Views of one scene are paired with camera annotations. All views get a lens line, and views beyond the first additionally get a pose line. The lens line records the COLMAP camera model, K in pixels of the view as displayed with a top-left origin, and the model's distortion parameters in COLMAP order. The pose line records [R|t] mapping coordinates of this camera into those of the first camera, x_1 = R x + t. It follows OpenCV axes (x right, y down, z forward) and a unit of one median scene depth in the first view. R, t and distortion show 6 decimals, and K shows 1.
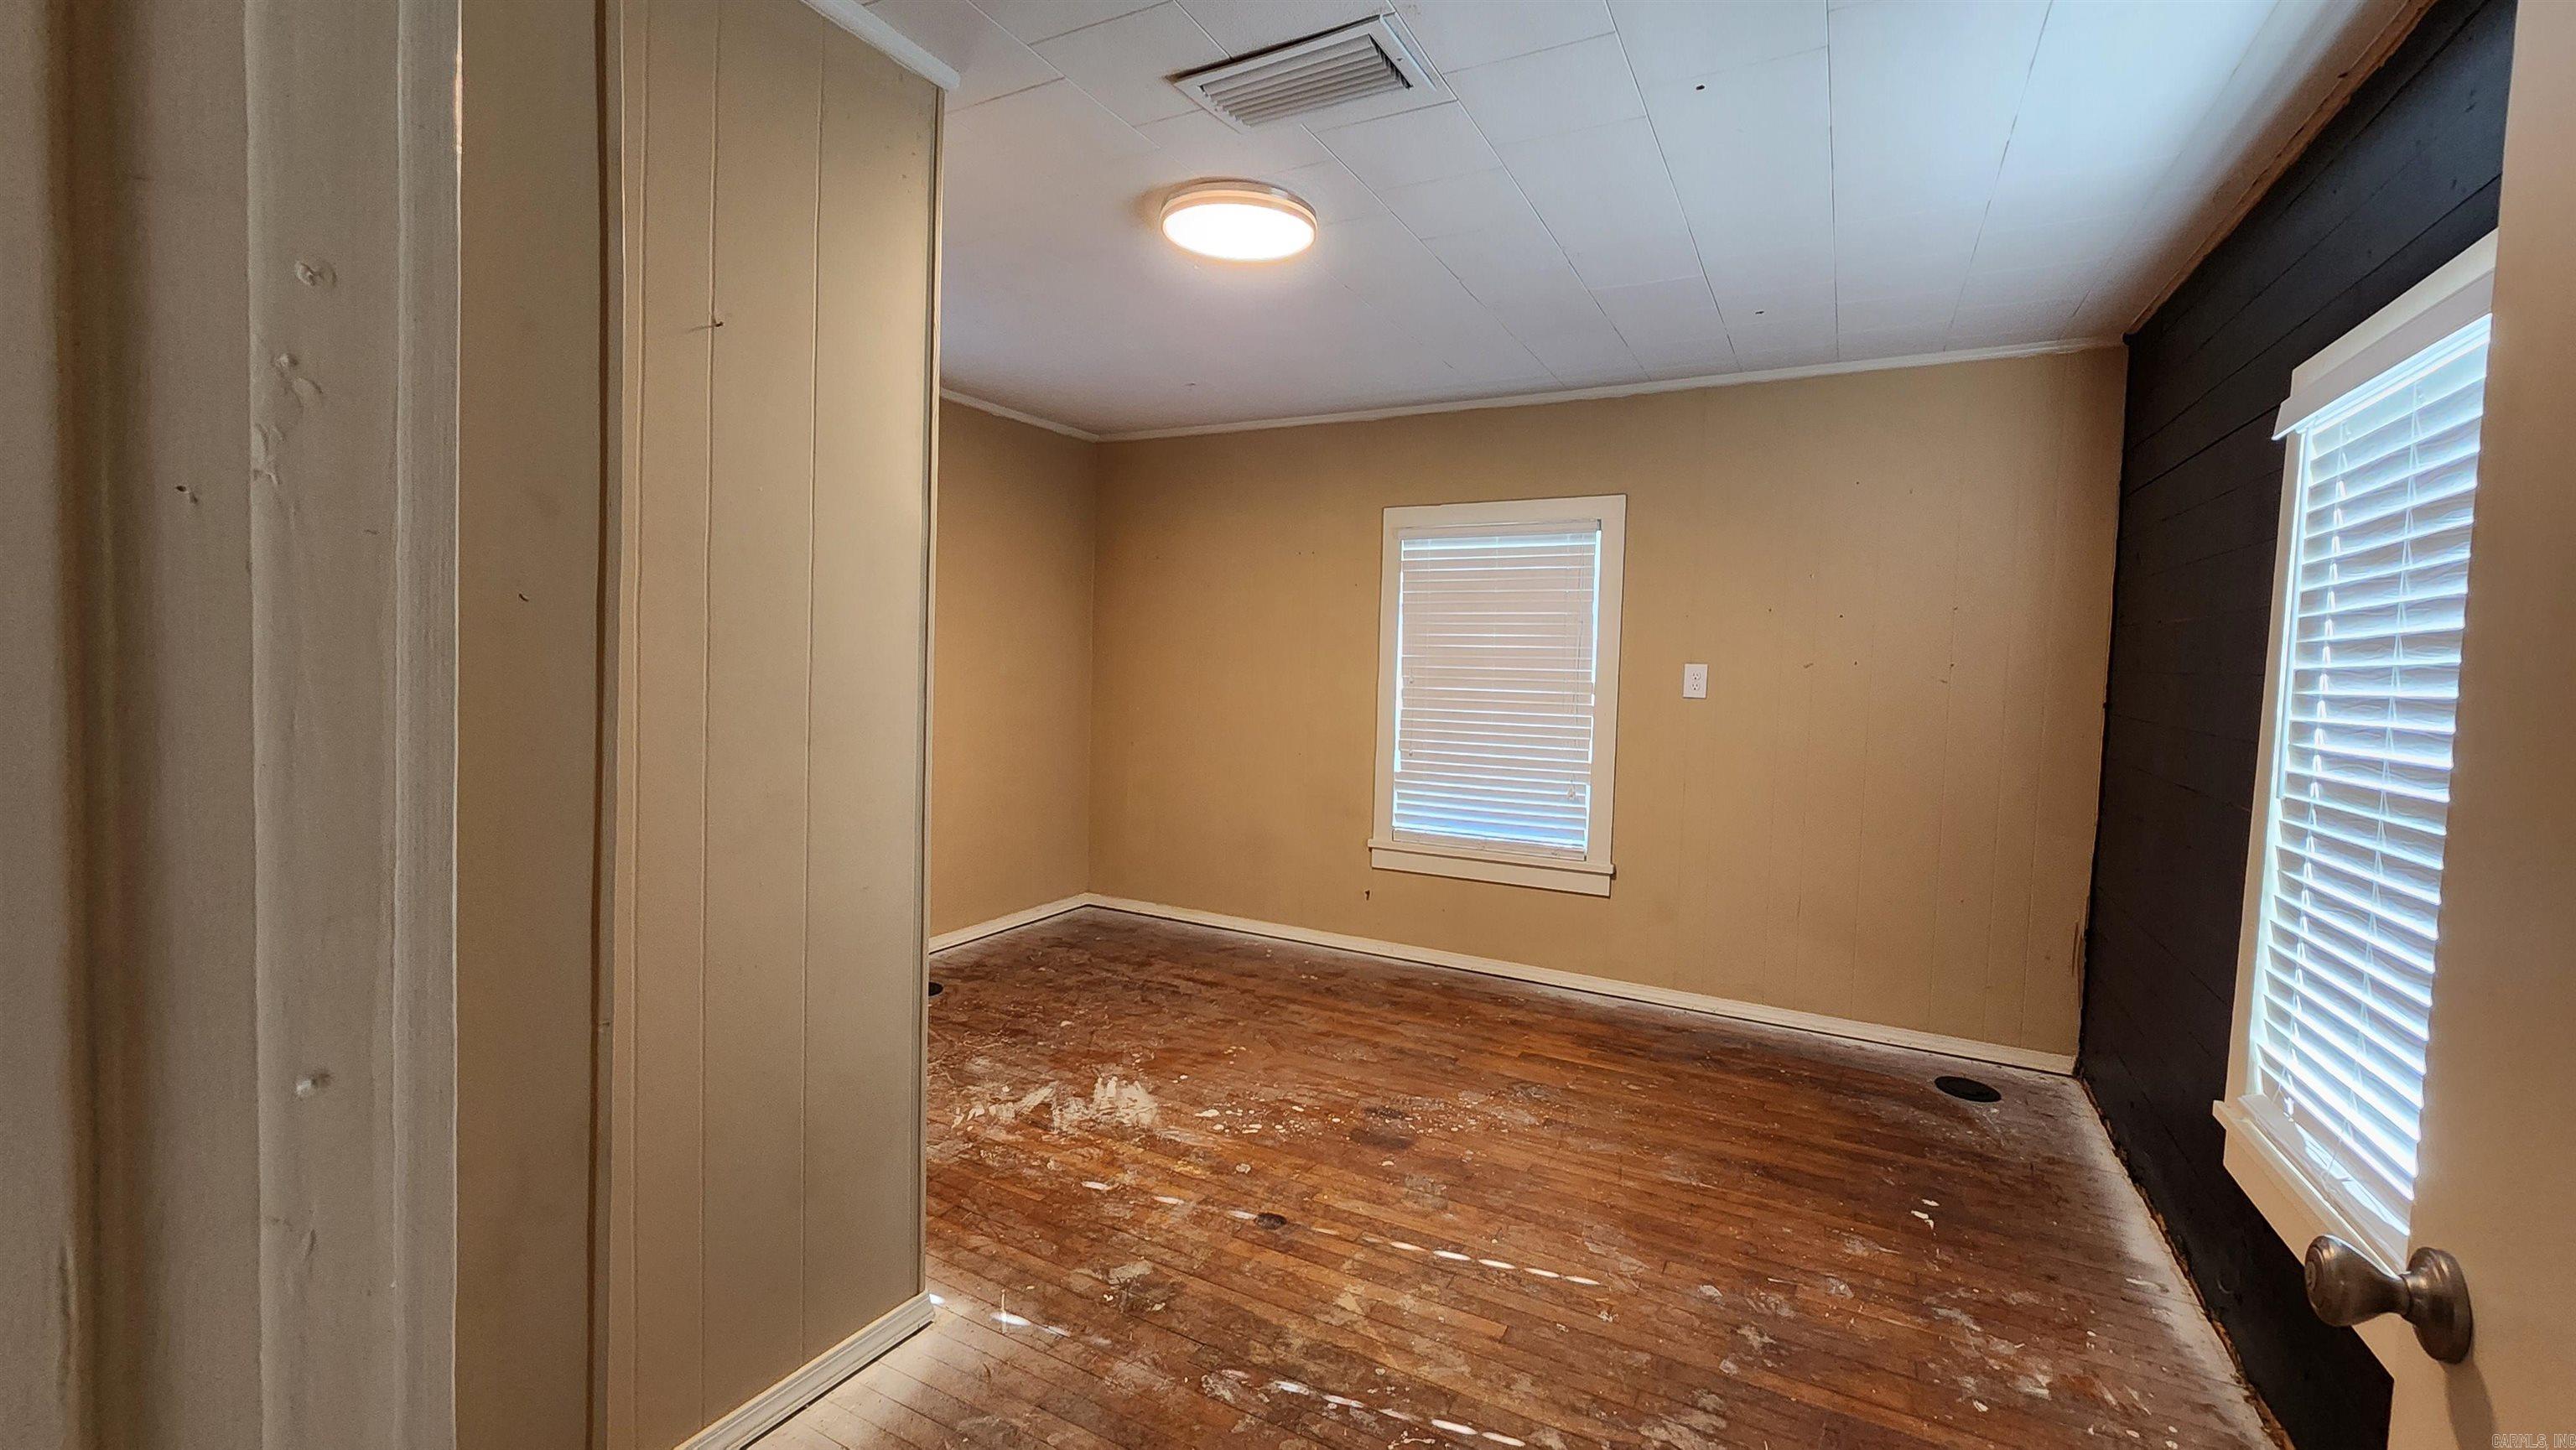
lens RADIAL K [[1060.4, 0, 1277.2], [0, 1060.4, 716.6], [0, 0, 1]] dist [-0.000032, 0.000523]
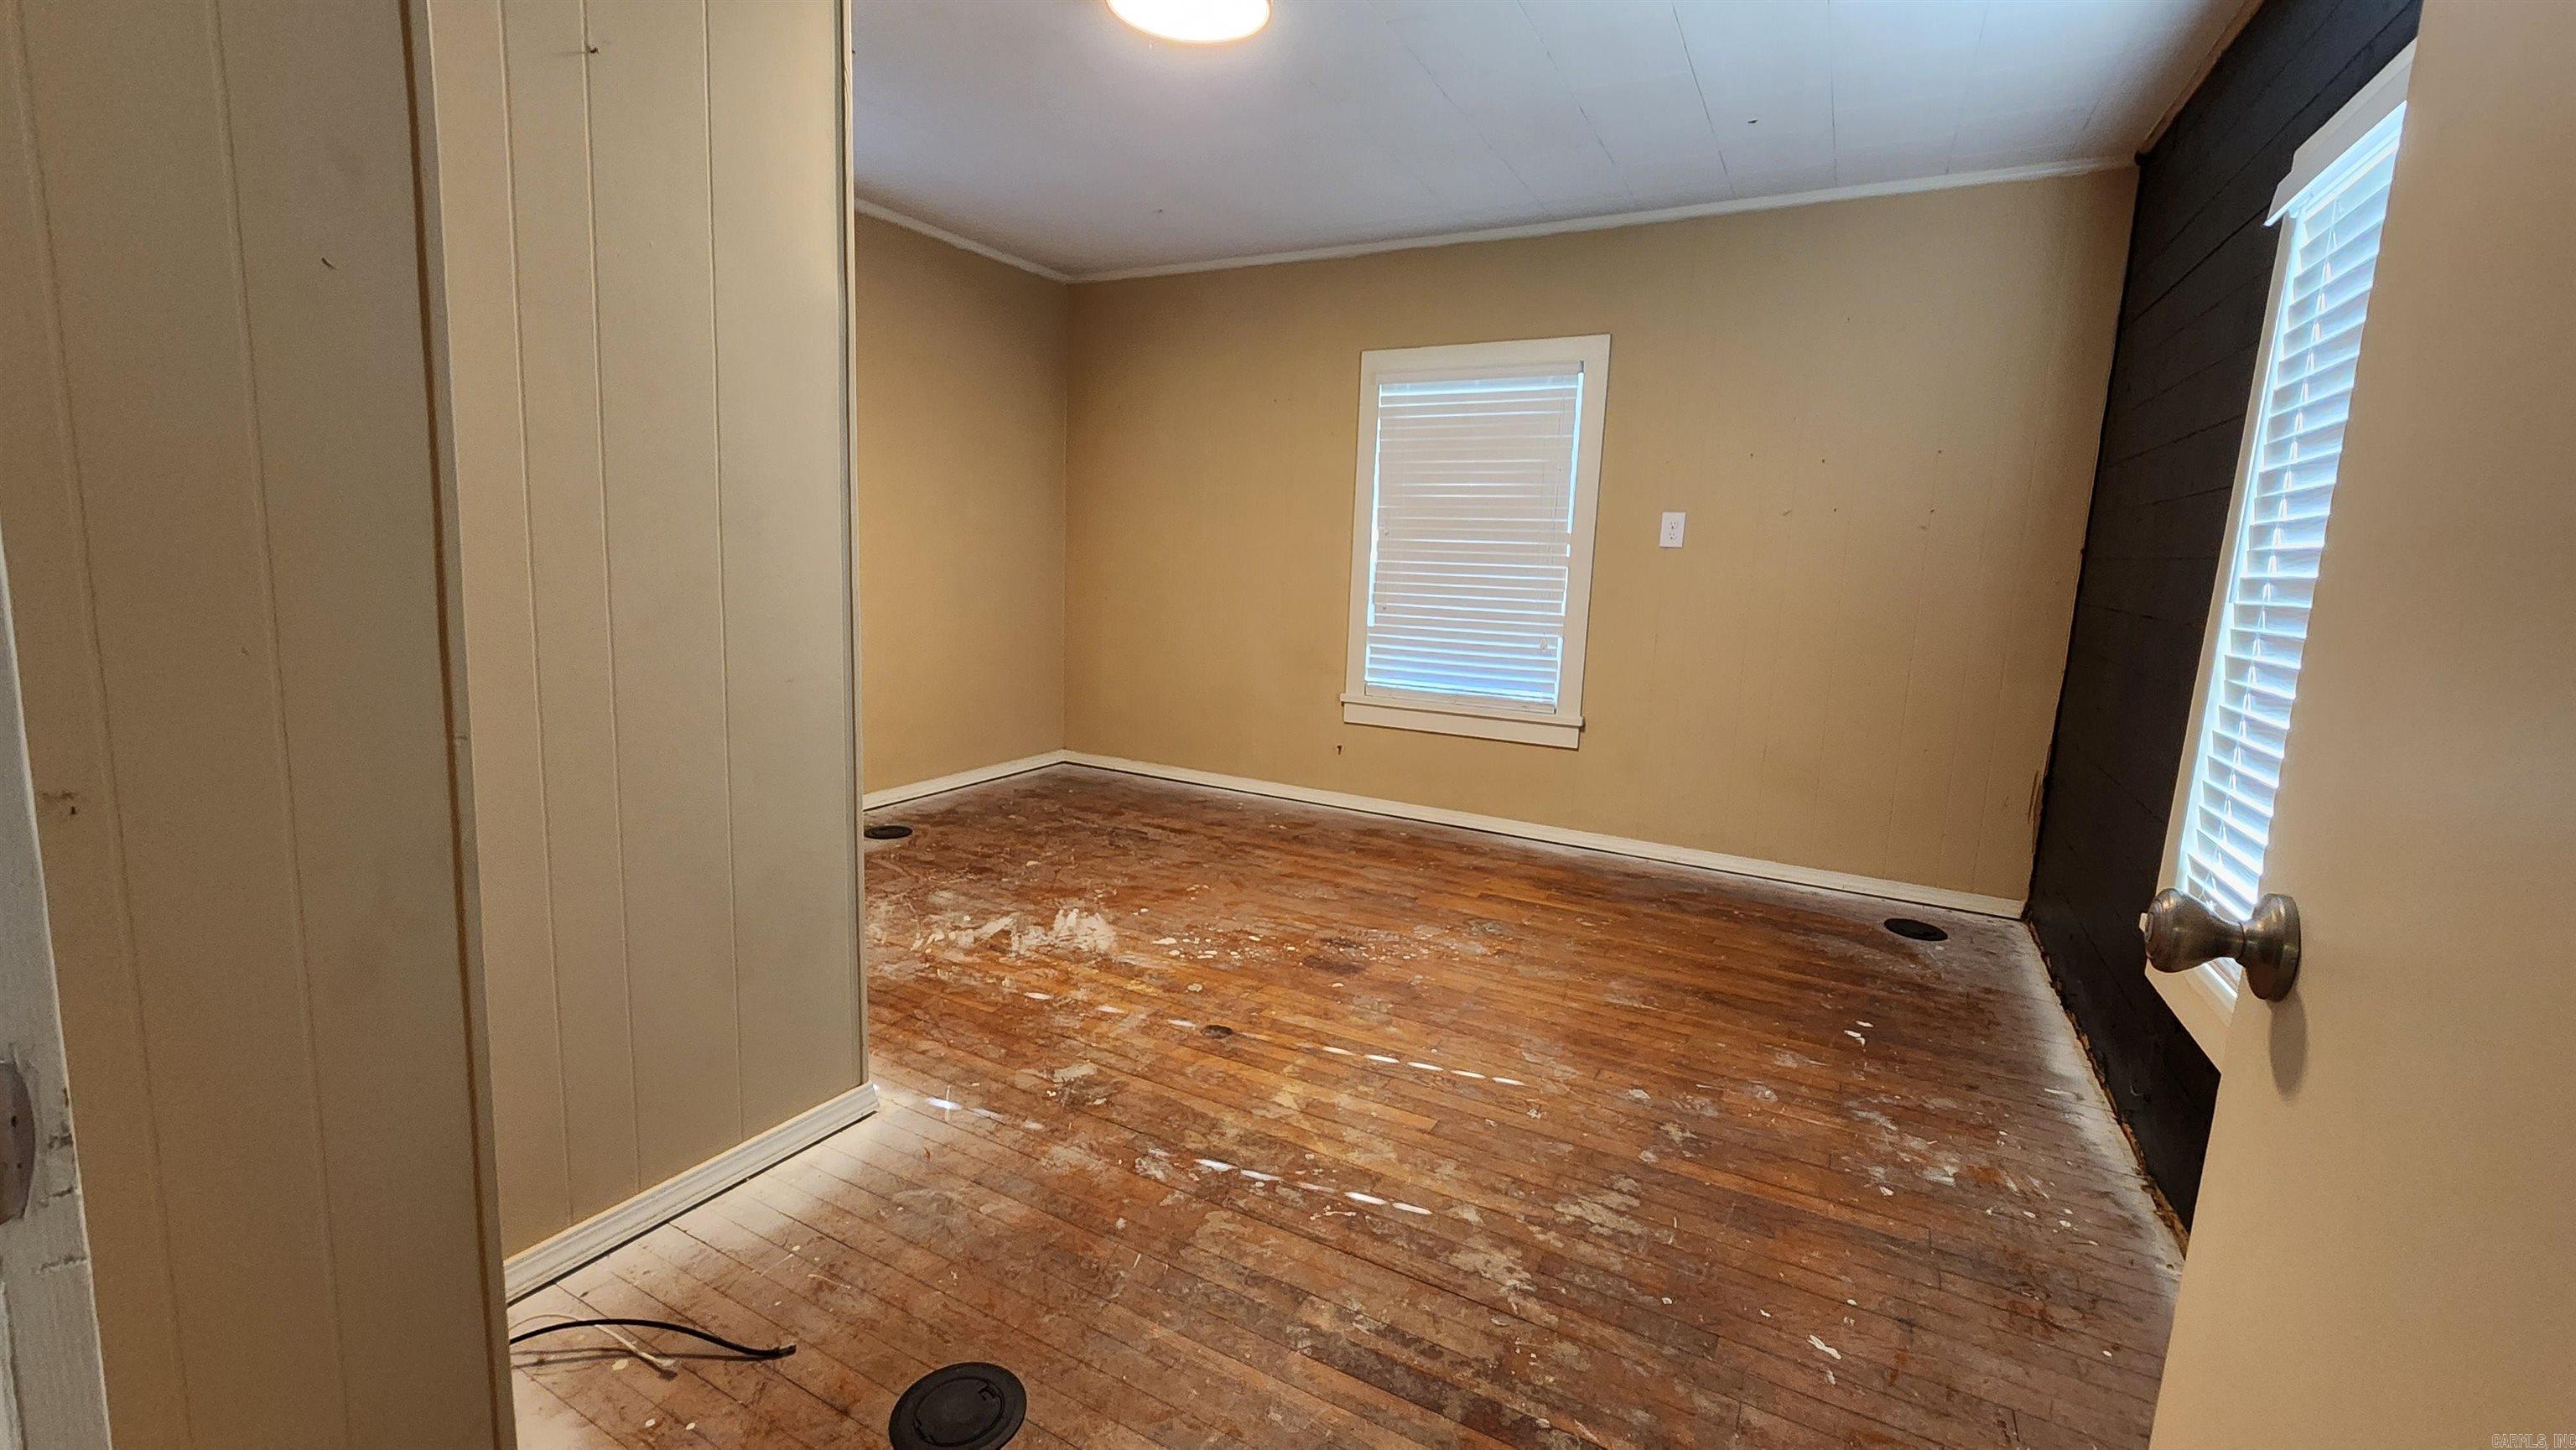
lens RADIAL K [[1060.3, 0, 1282.2], [0, 1060.3, 715.1], [0, 0, 1]] dist [0.001500, 0.000570]
pose [[0.999929, 0.010457, 0.005696, 0.043503], [-0.010970, 0.995022, 0.099048, 0.064195], [-0.004632, -0.099104, 0.995066, 0.012212]]
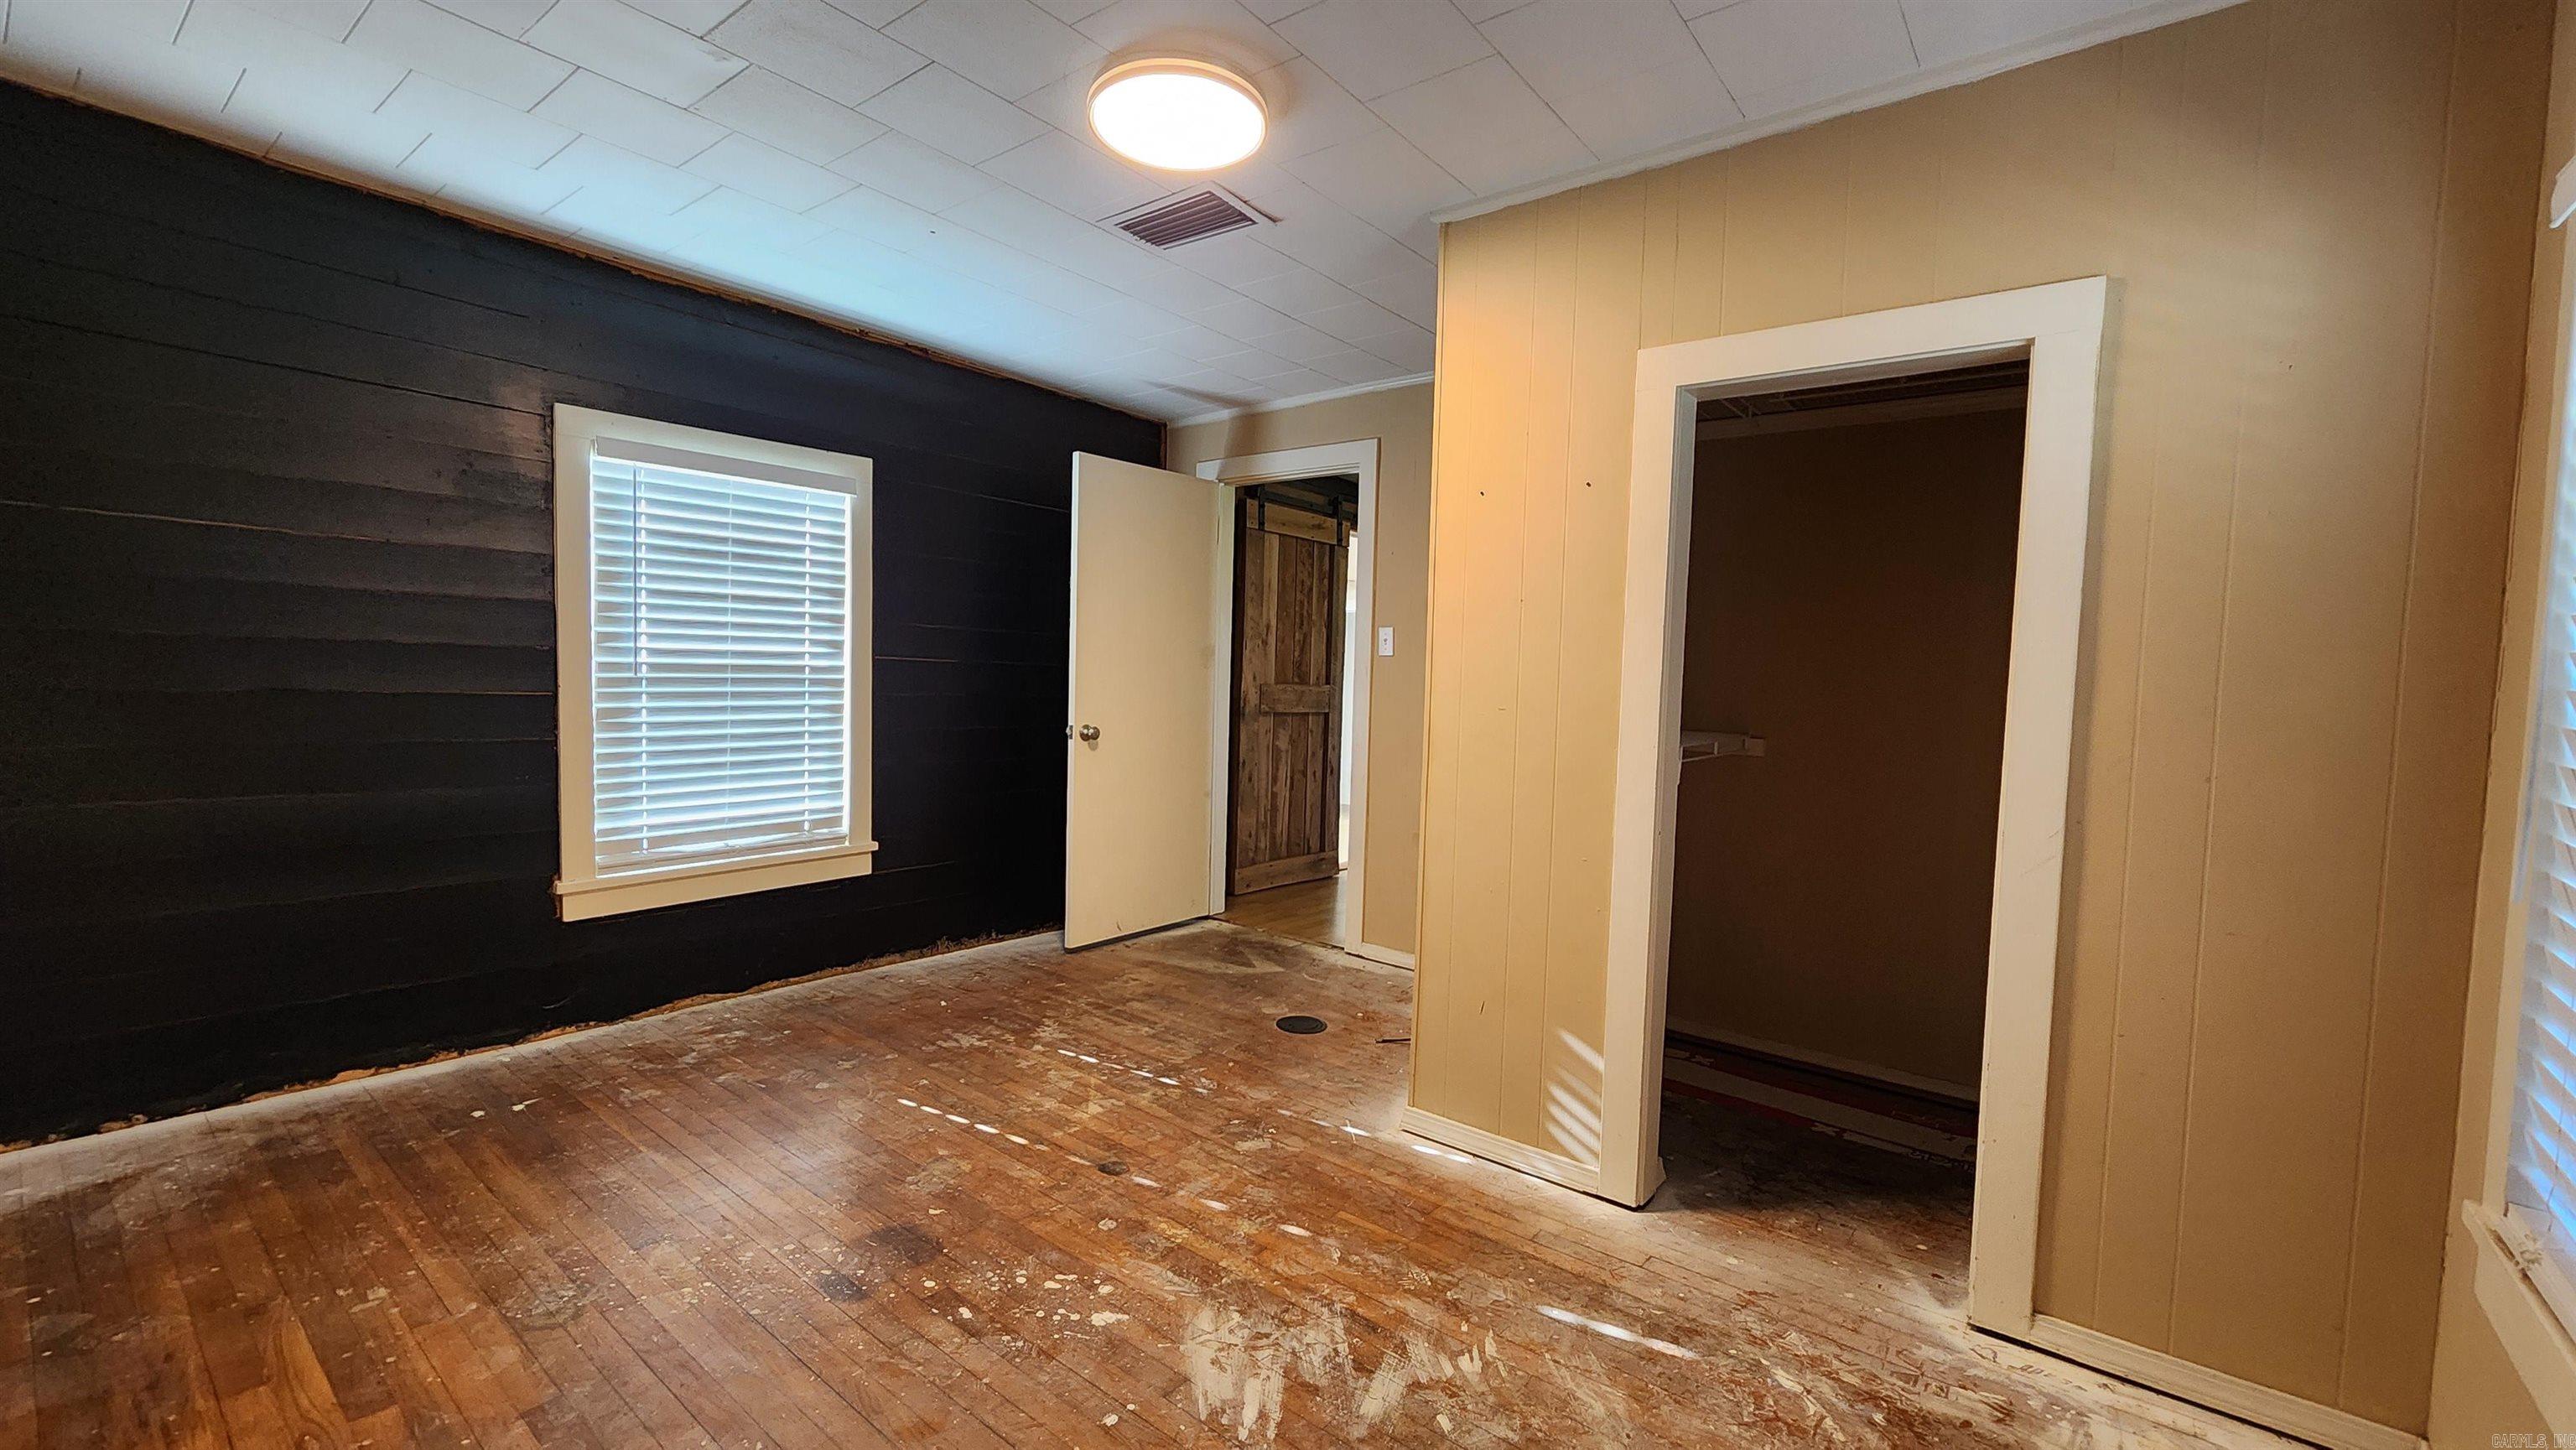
lens RADIAL K [[1060.3, 0, 1282.2], [0, 1060.3, 715.1], [0, 0, 1]] dist [0.001500, 0.000570]
pose [[-0.983025, -0.069379, 0.169846, -0.283249], [-0.052065, 0.993176, 0.104359, -0.067753], [-0.175927, 0.093744, -0.979929, 1.769297]]
